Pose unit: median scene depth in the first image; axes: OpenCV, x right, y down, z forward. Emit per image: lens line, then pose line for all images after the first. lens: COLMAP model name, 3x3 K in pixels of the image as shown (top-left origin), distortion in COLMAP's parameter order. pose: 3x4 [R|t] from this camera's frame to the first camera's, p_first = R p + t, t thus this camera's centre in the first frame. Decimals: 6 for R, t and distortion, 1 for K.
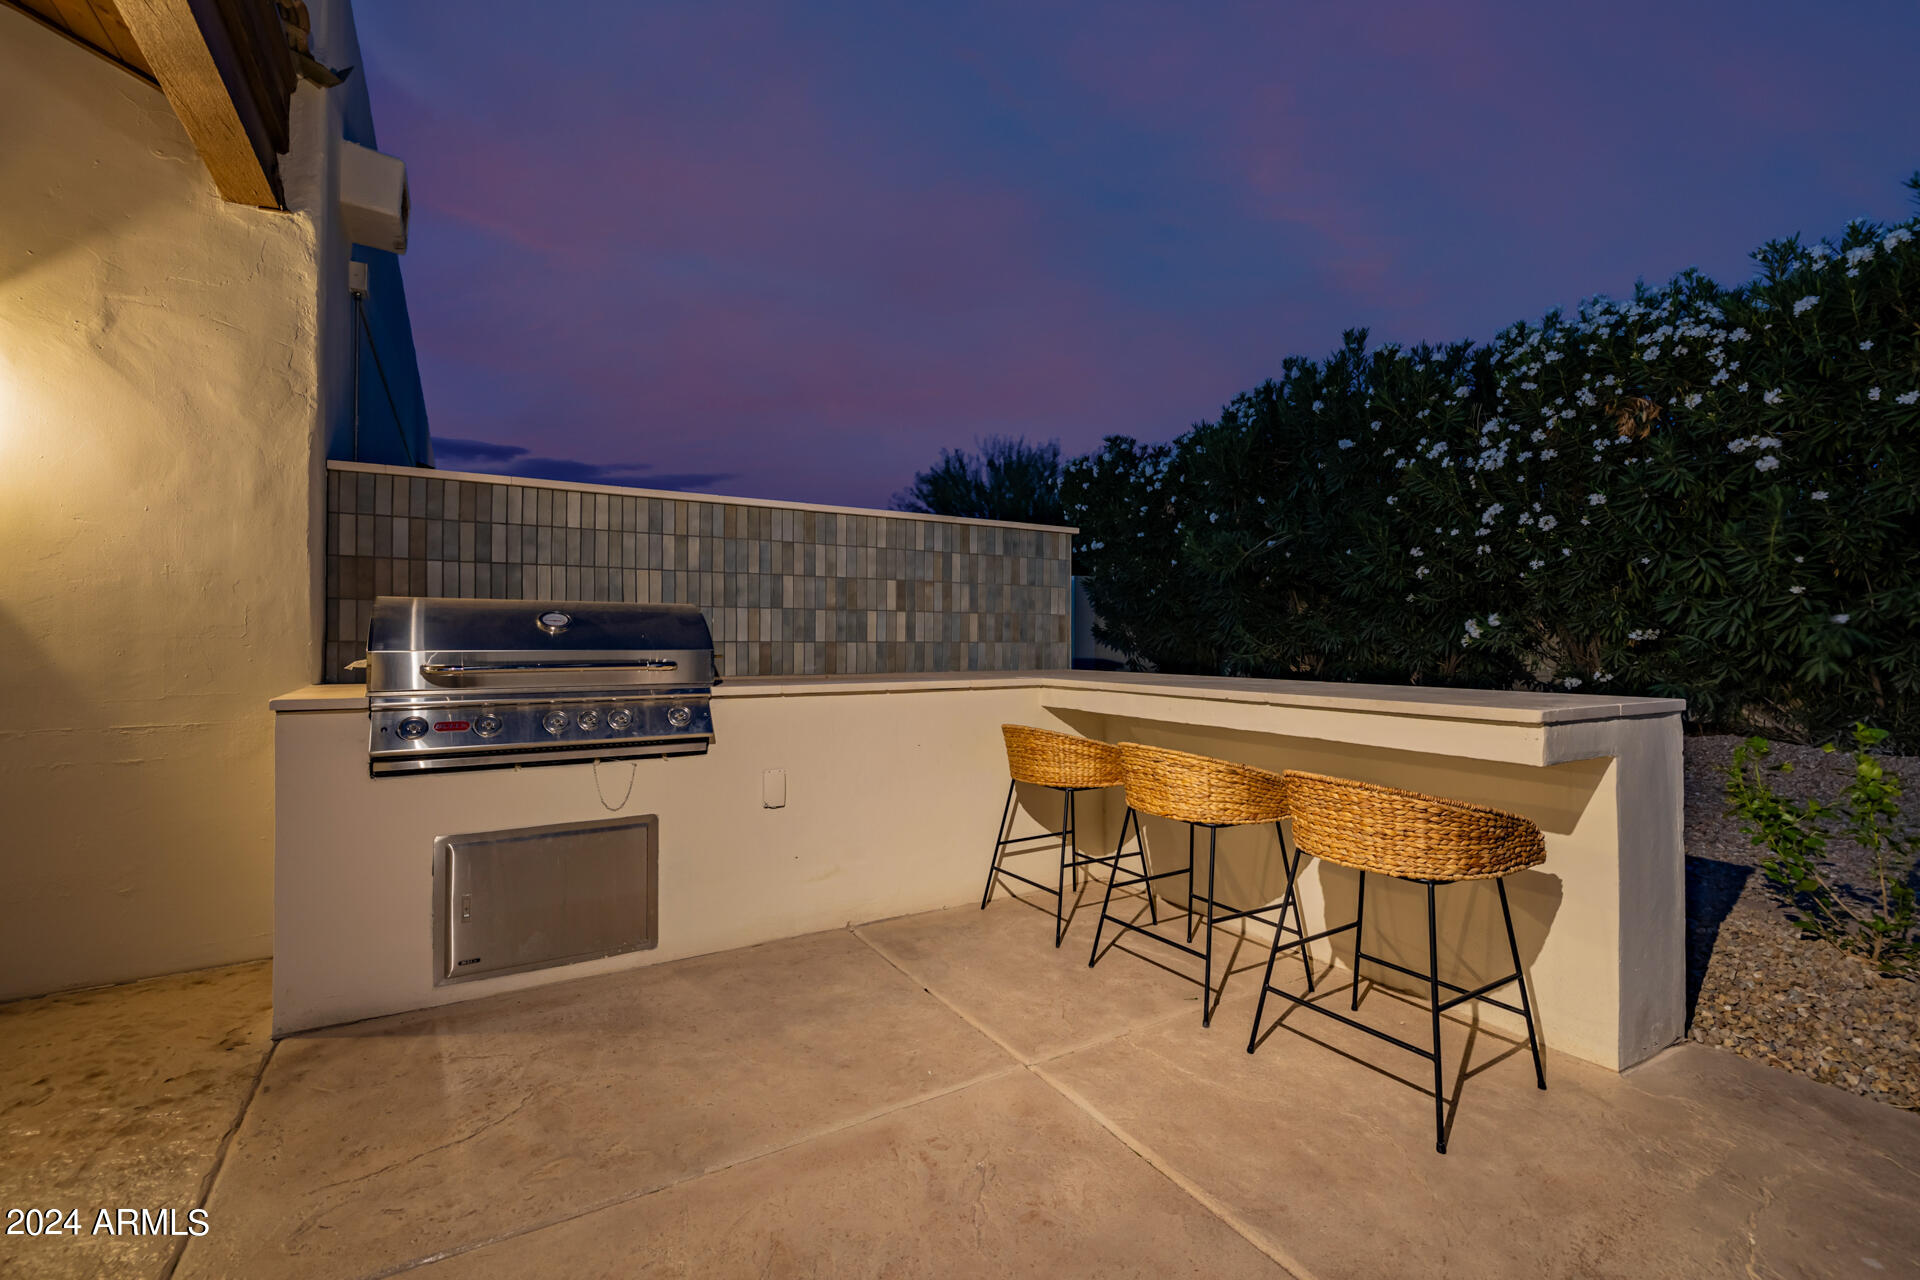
lens RADIAL K [[822.4, 0, 954.4], [0, 822.4, 629.1], [0, 0, 1]] dist [-0.000484, 0.000082]
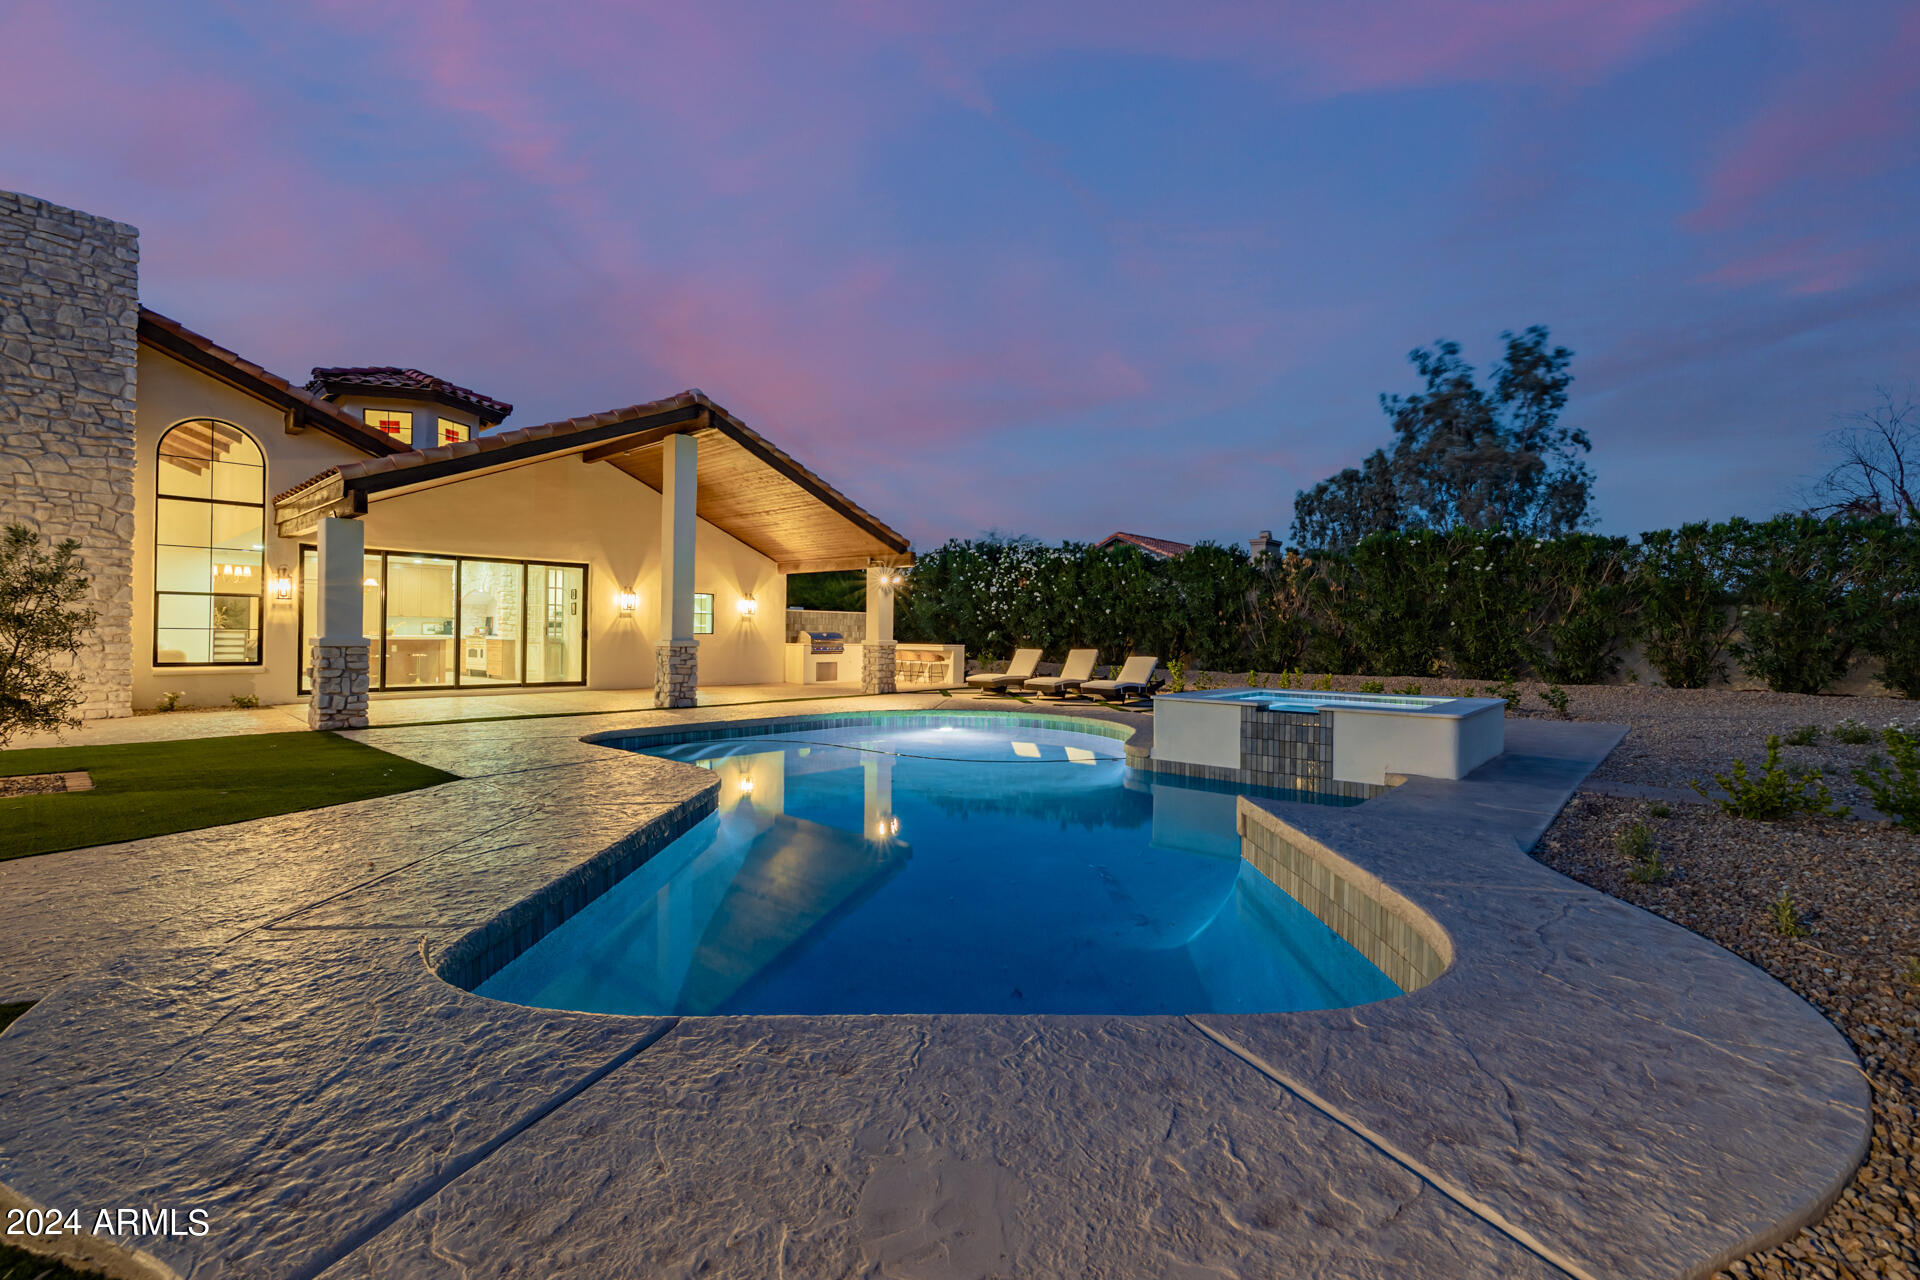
lens RADIAL K [[822.4, 0, 954.4], [0, 822.4, 629.1], [0, 0, 1]] dist [-0.000484, 0.000082]
pose [[0.955490, 0.012456, 0.294761, -0.869334], [-0.014892, 0.999871, 0.006021, -0.066579], [-0.294648, -0.010143, 0.955552, -3.564994]]
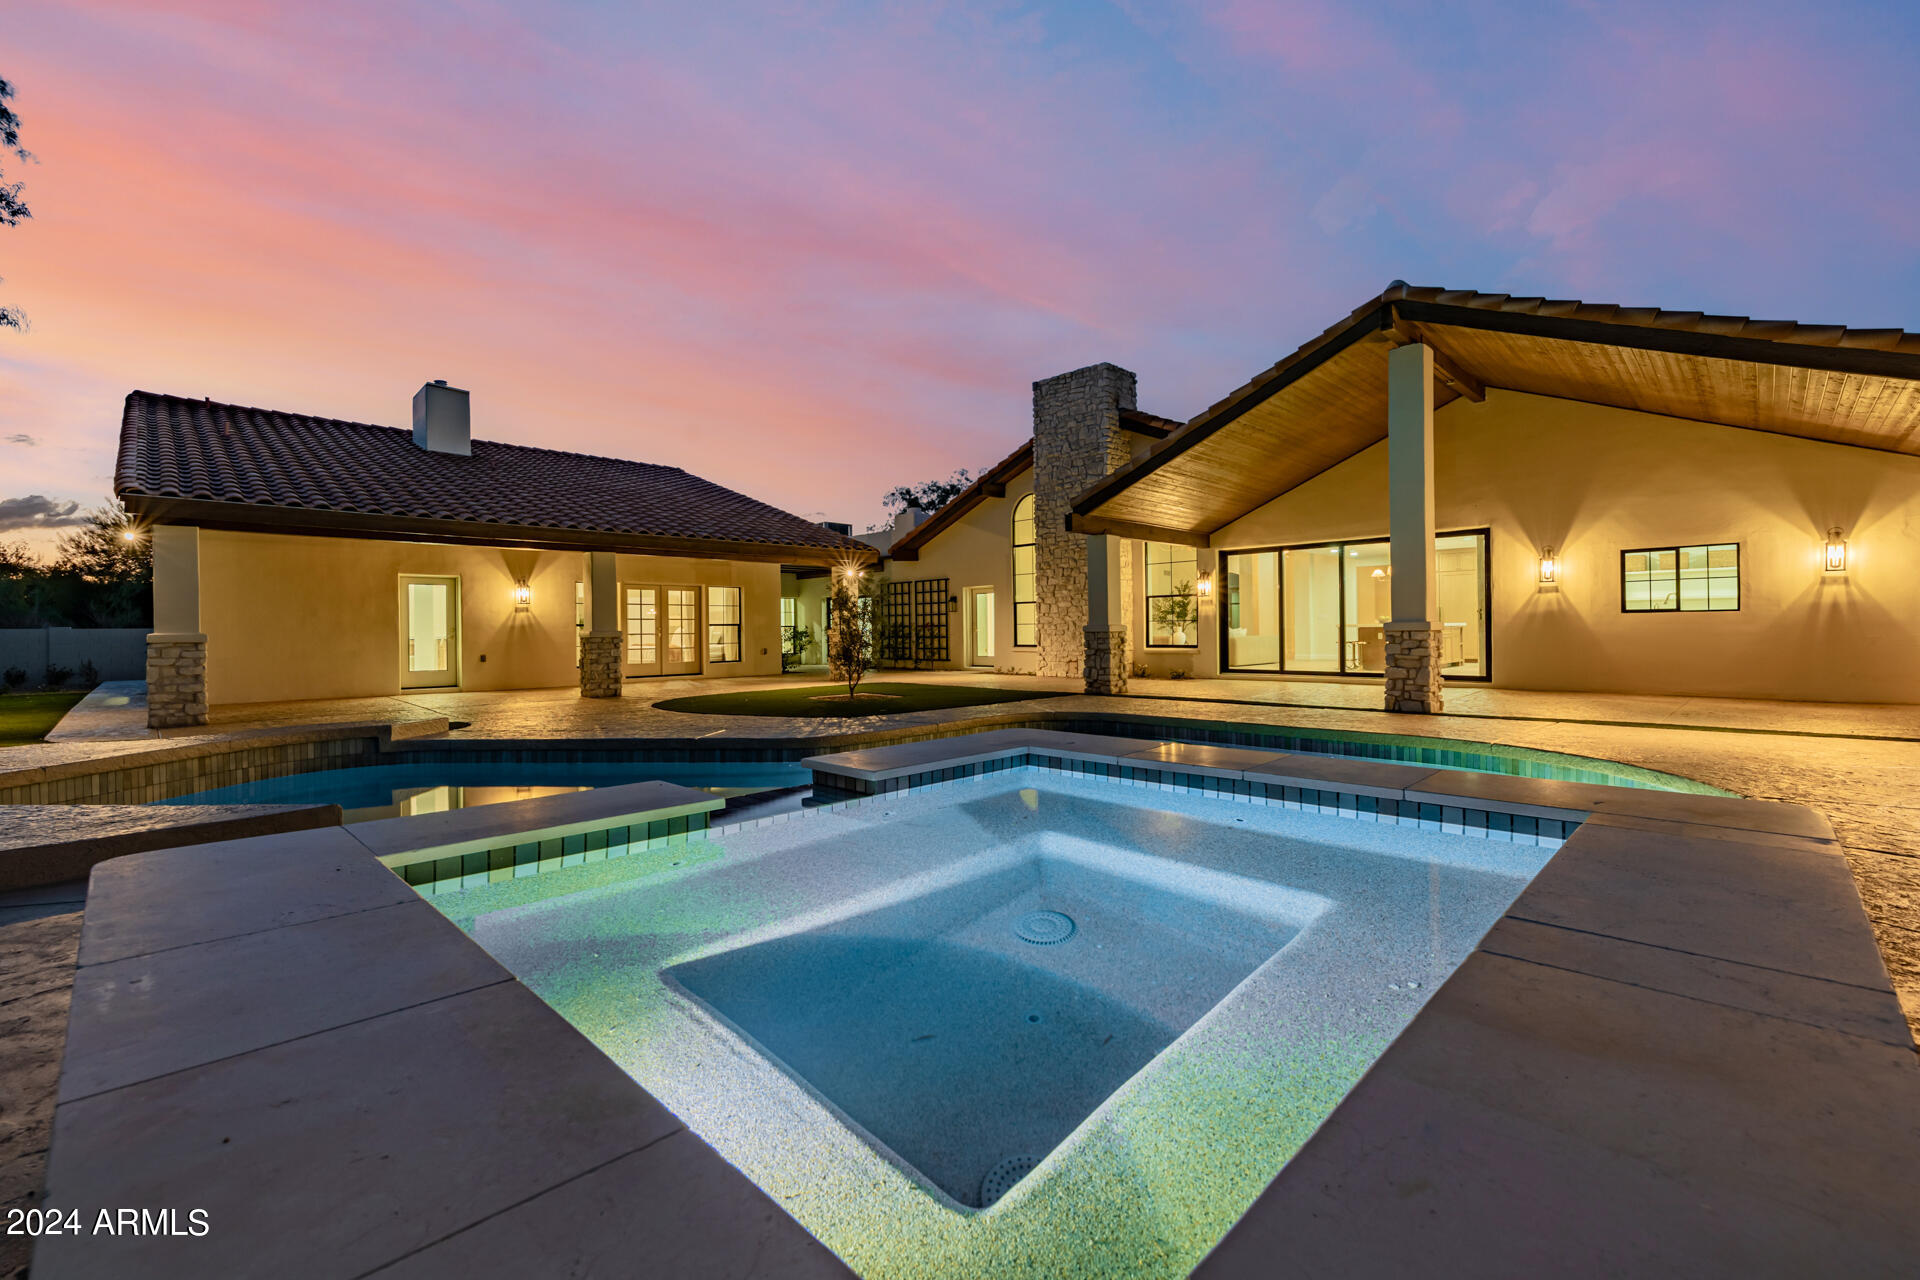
lens RADIAL K [[807.1, 0, 960.0], [0, 807.1, 640.0], [0, 0, 1]] dist [0.001135, 0.000165]
pose [[0.252329, 0.008754, -0.967602, 0.781910], [0.024403, 0.999583, 0.015407, -0.011033], [0.967334, -0.027500, 0.252010, -2.218979]]
